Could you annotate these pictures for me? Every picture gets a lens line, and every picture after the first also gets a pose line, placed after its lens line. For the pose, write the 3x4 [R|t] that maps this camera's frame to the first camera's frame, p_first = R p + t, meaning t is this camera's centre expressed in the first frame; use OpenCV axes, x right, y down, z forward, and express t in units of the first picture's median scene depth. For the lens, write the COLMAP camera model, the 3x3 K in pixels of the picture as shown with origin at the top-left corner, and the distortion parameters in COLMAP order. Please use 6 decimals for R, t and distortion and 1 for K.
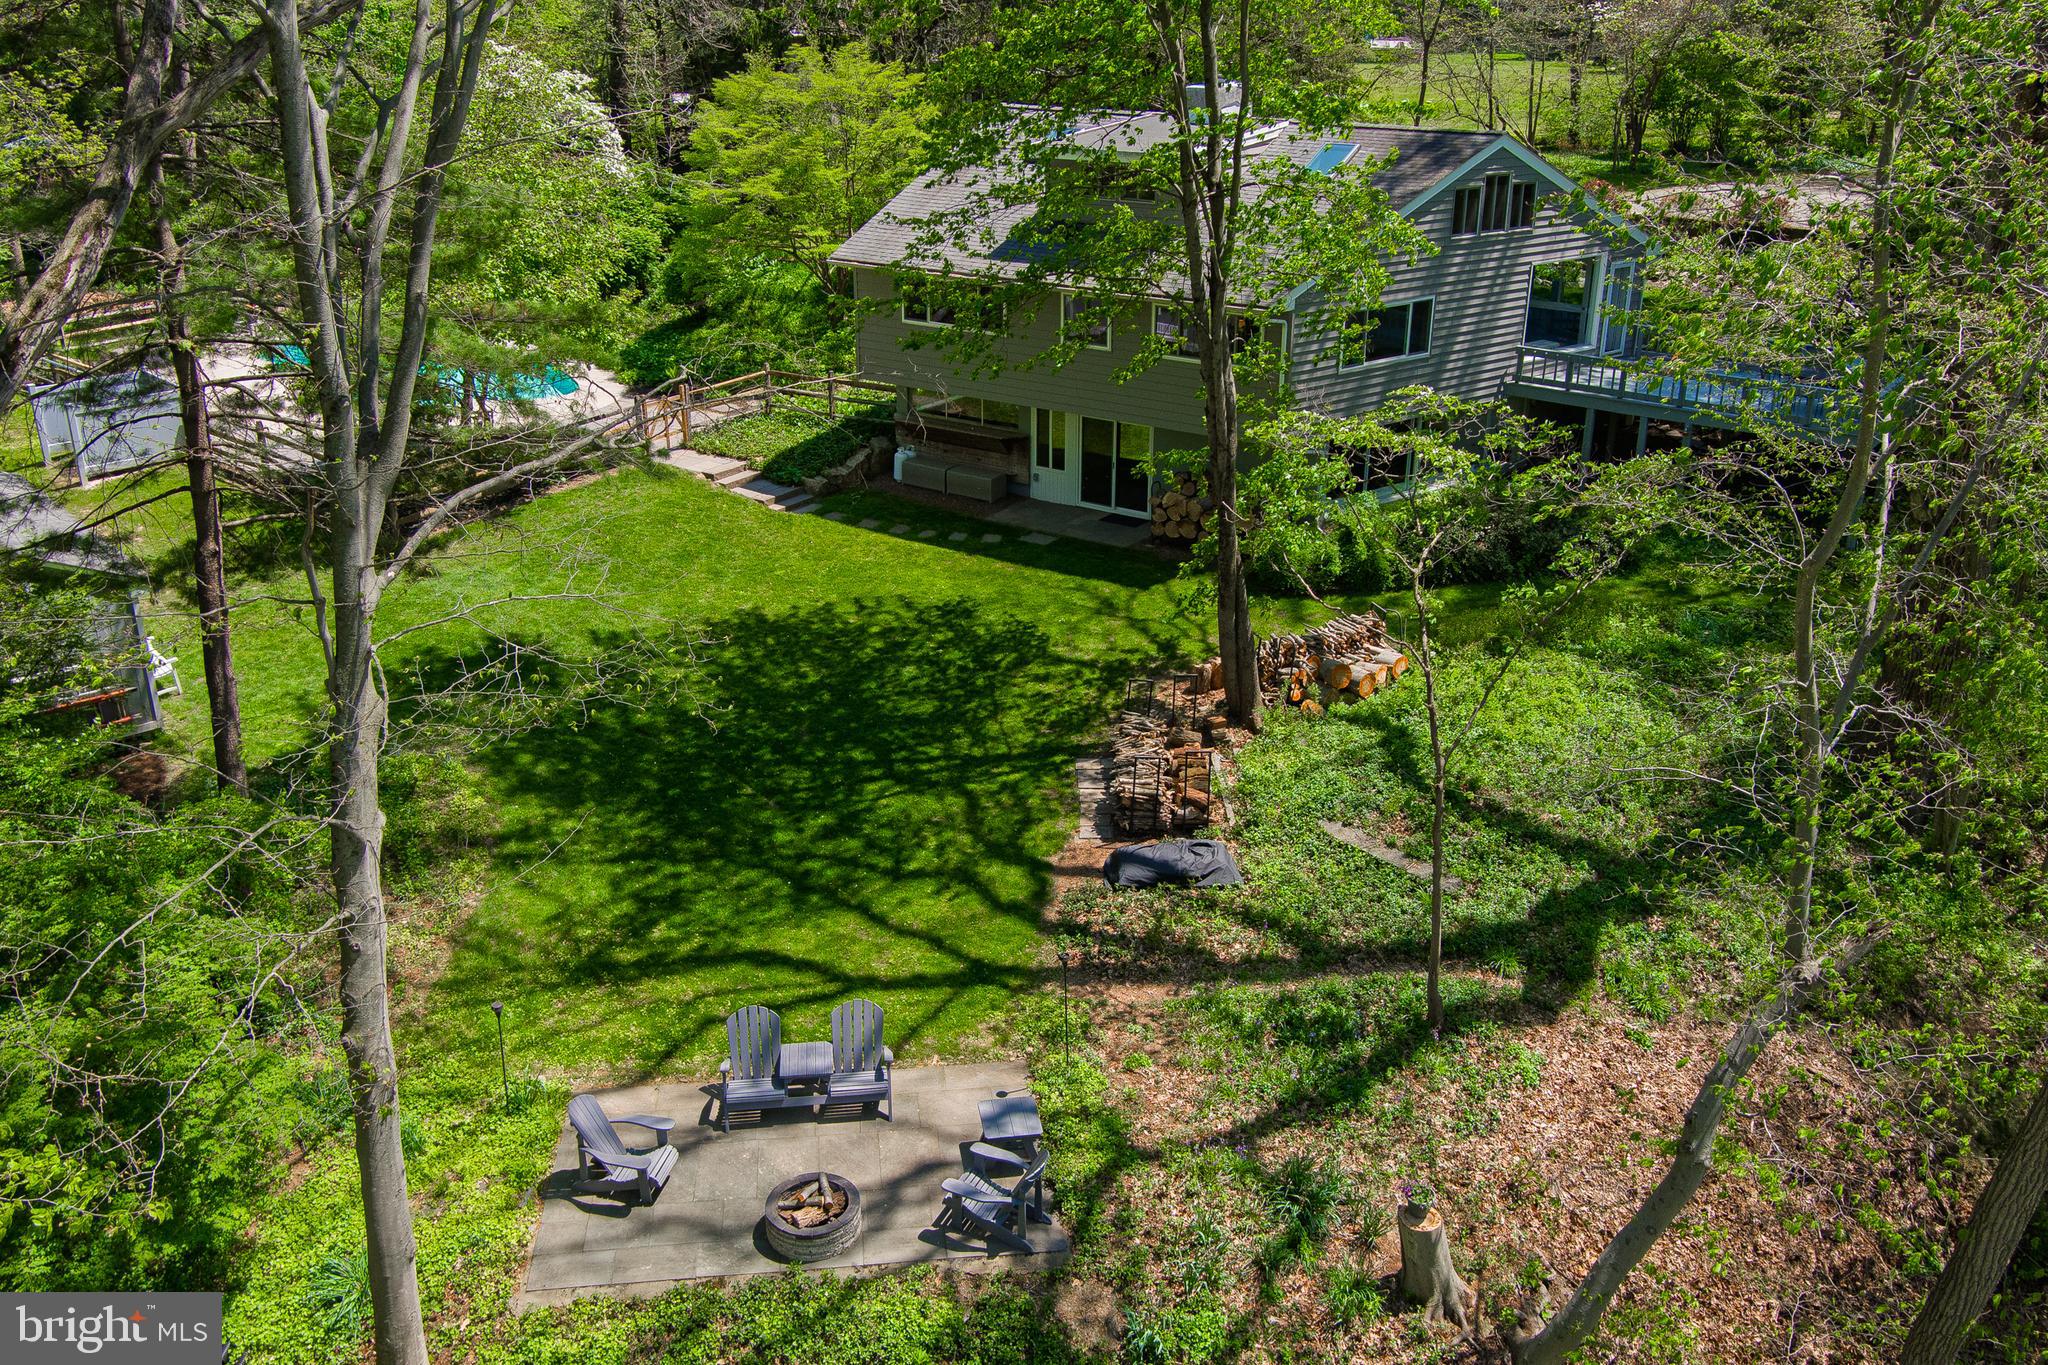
lens RADIAL K [[1694.3, 0, 1024.1], [0, 1694.3, 692.3], [0, 0, 1]] dist [-0.065706, 0.014799]
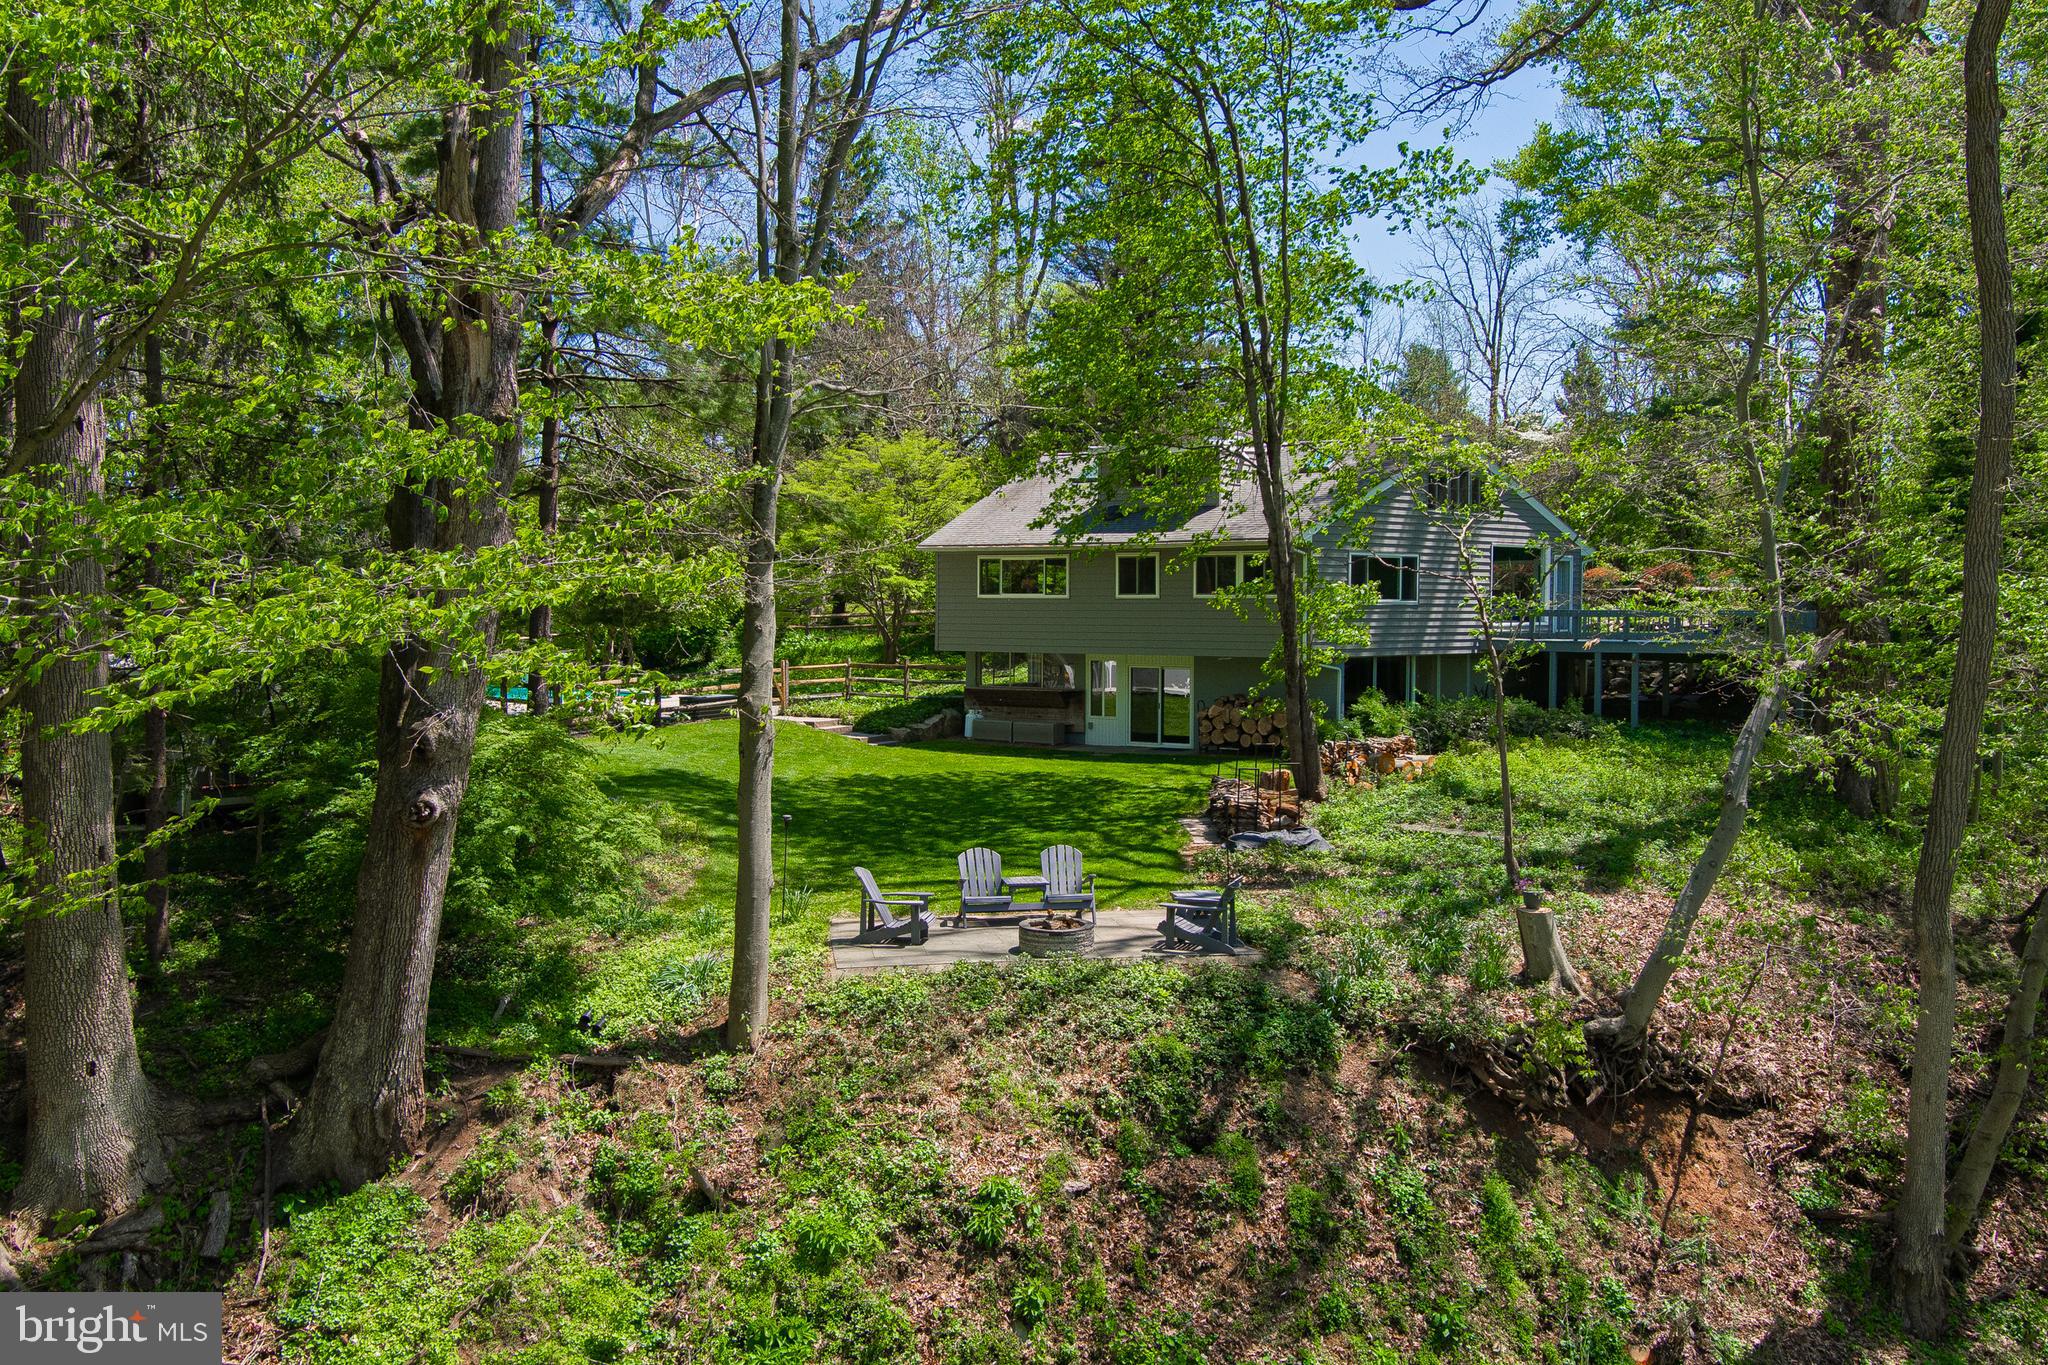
lens RADIAL K [[1694.3, 0, 1015.8], [0, 1694.3, 676.9], [0, 0, 1]] dist [-0.065706, 0.014799]
pose [[0.999358, -0.007490, 0.035039, -0.088598], [0.018994, 0.939948, -0.340790, 0.248791], [-0.030383, 0.341237, 0.939486, -0.112819]]
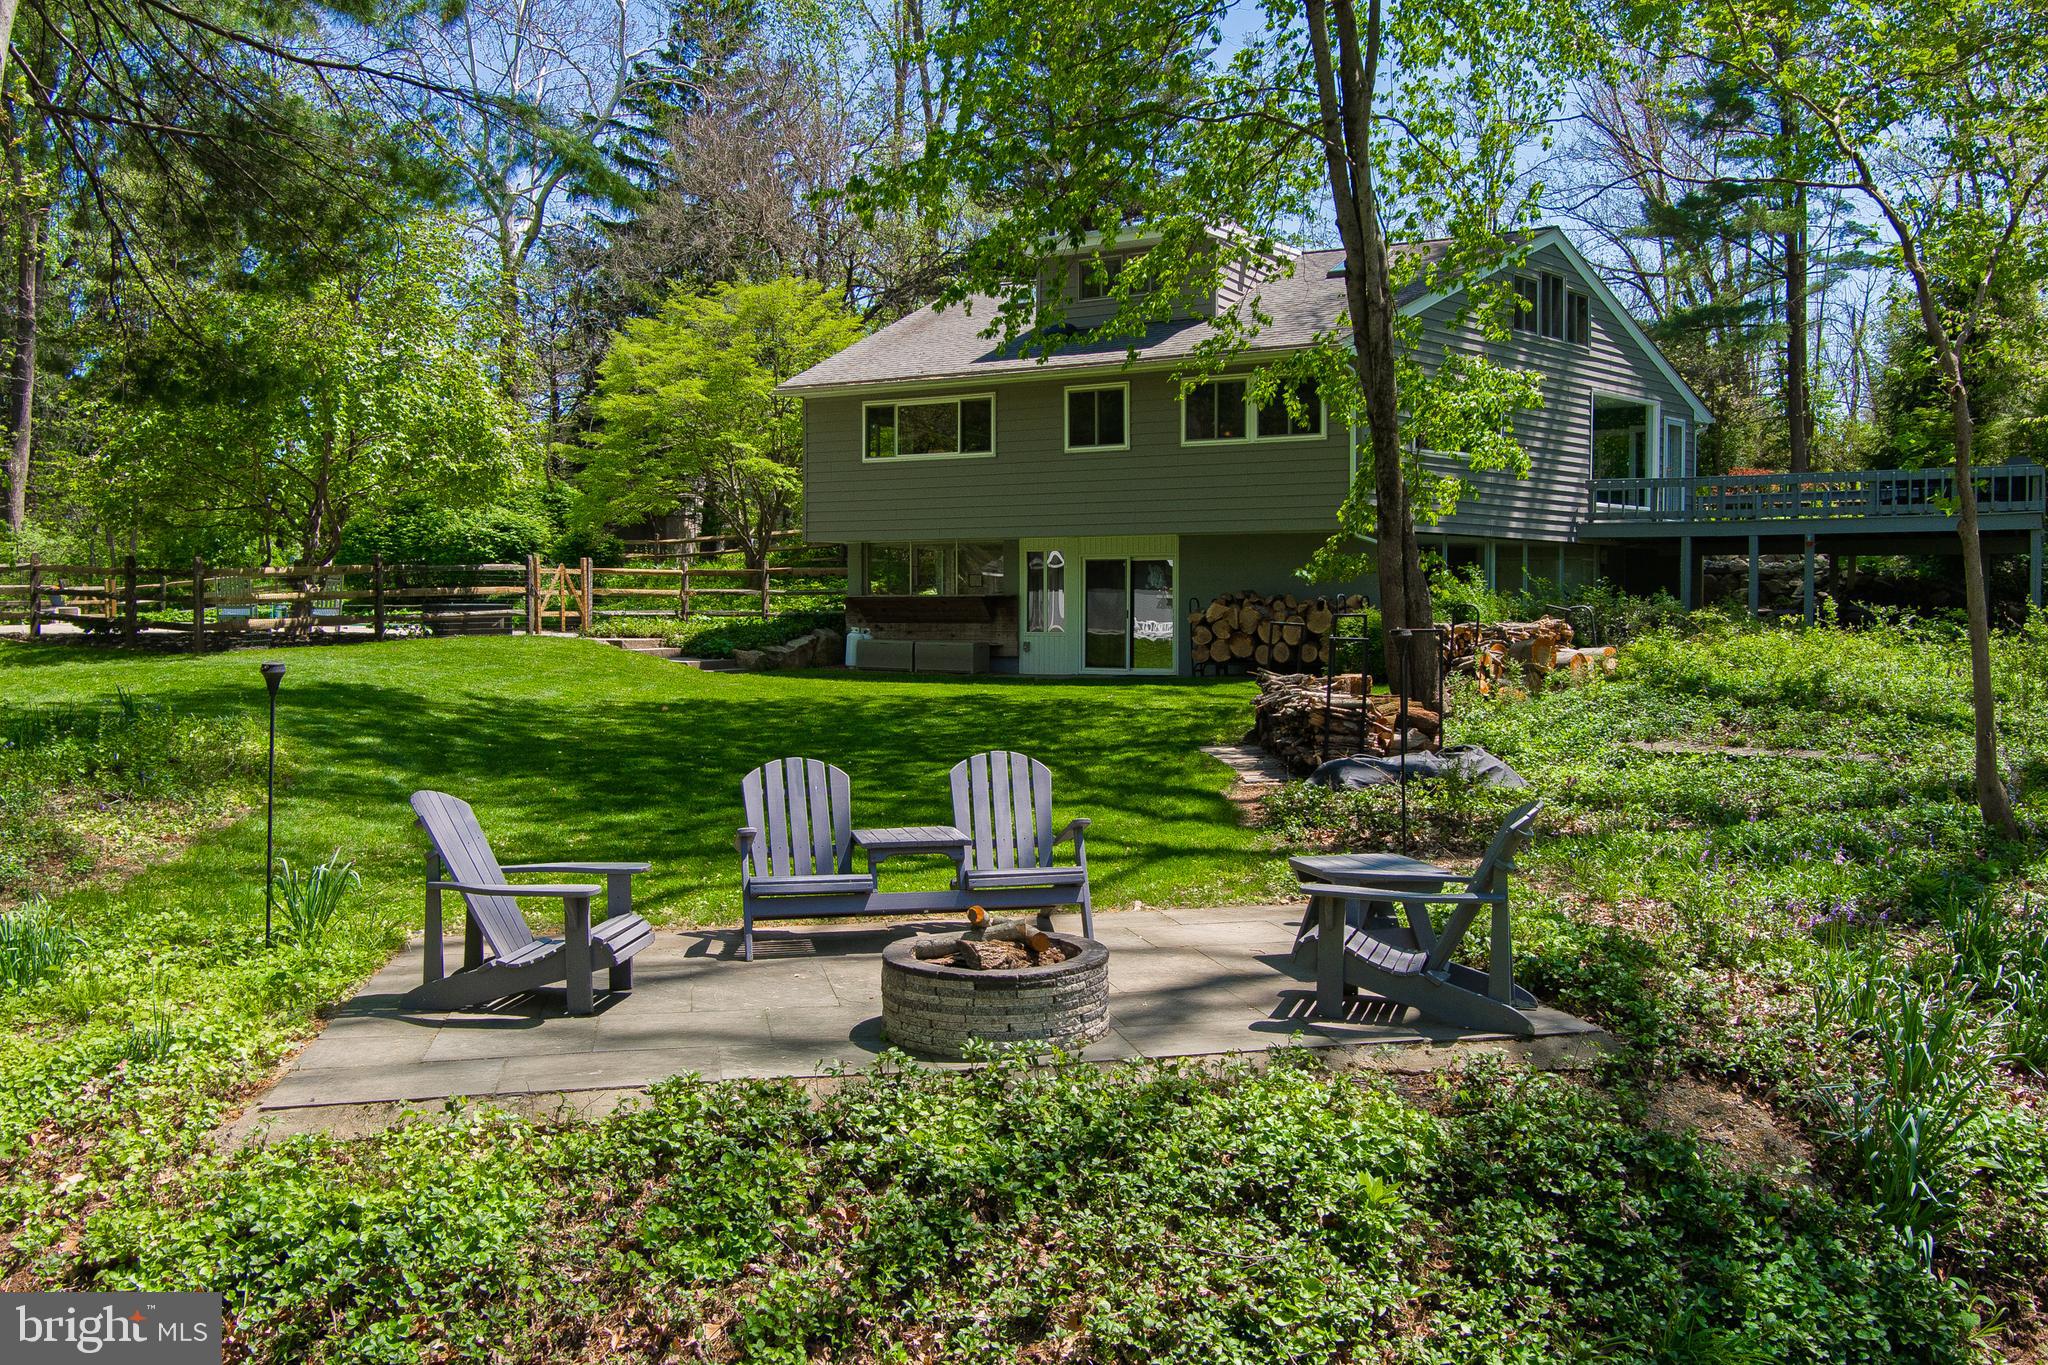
lens RADIAL K [[1694.3, 0, 1025.9], [0, 1694.3, 685.1], [0, 0, 1]] dist [-0.065706, 0.014799]
pose [[0.995896, -0.010954, 0.089840, -0.068936], [0.040784, 0.940464, -0.337437, 0.169910], [-0.080795, 0.339716, 0.937051, 0.259635]]
